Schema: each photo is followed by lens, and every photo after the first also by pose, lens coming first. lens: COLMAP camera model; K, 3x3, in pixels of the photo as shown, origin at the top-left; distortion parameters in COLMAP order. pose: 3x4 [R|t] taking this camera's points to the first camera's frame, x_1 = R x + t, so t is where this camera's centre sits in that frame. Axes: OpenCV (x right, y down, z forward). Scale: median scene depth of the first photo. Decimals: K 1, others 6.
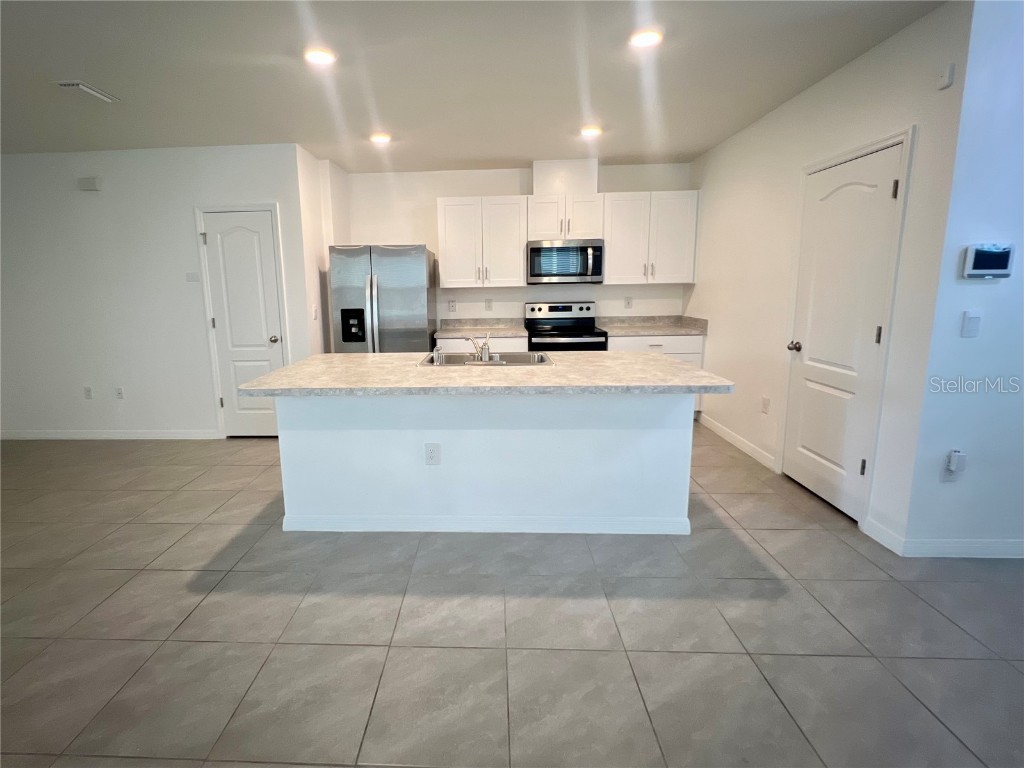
lens RADIAL K [[416.4, 0, 482.8], [0, 416.4, 369.5], [0, 0, 1]] dist [0.000293, -0.000011]
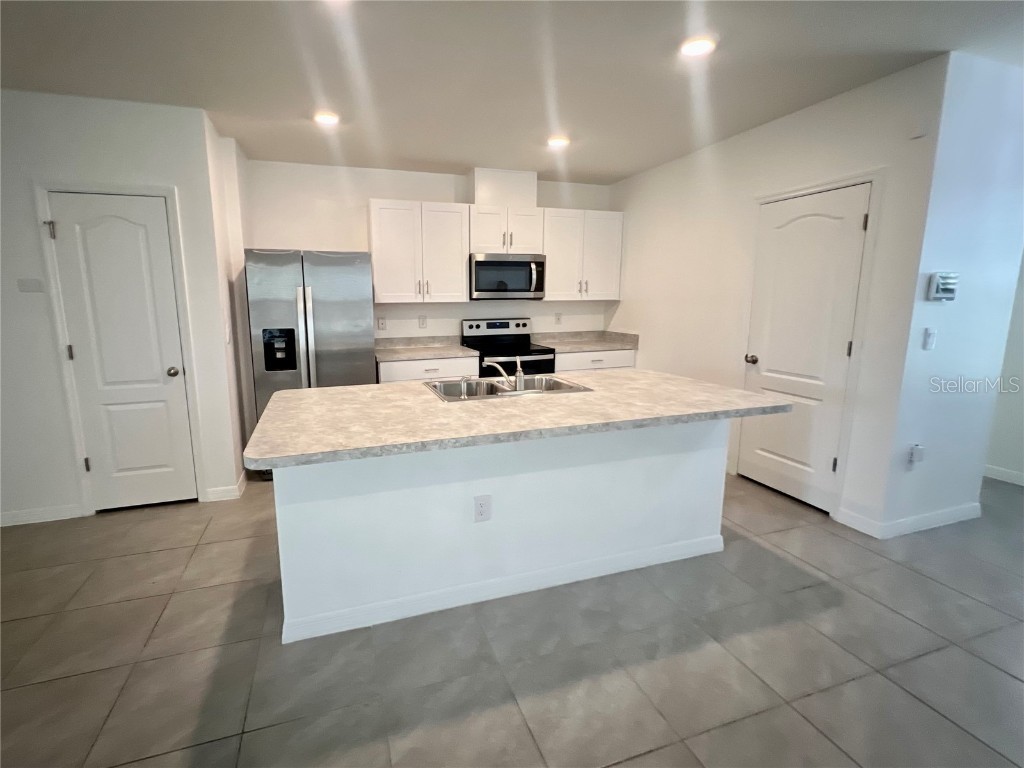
lens RADIAL K [[413.6, 0, 443.1], [0, 413.6, 381.9], [0, 0, 1]] dist [-0.001674, -0.000122]
pose [[0.950396, -0.052625, 0.306559, -0.263051], [0.052705, 0.998578, 0.008026, -0.034171], [-0.306546, 0.008529, 0.951818, 0.150377]]
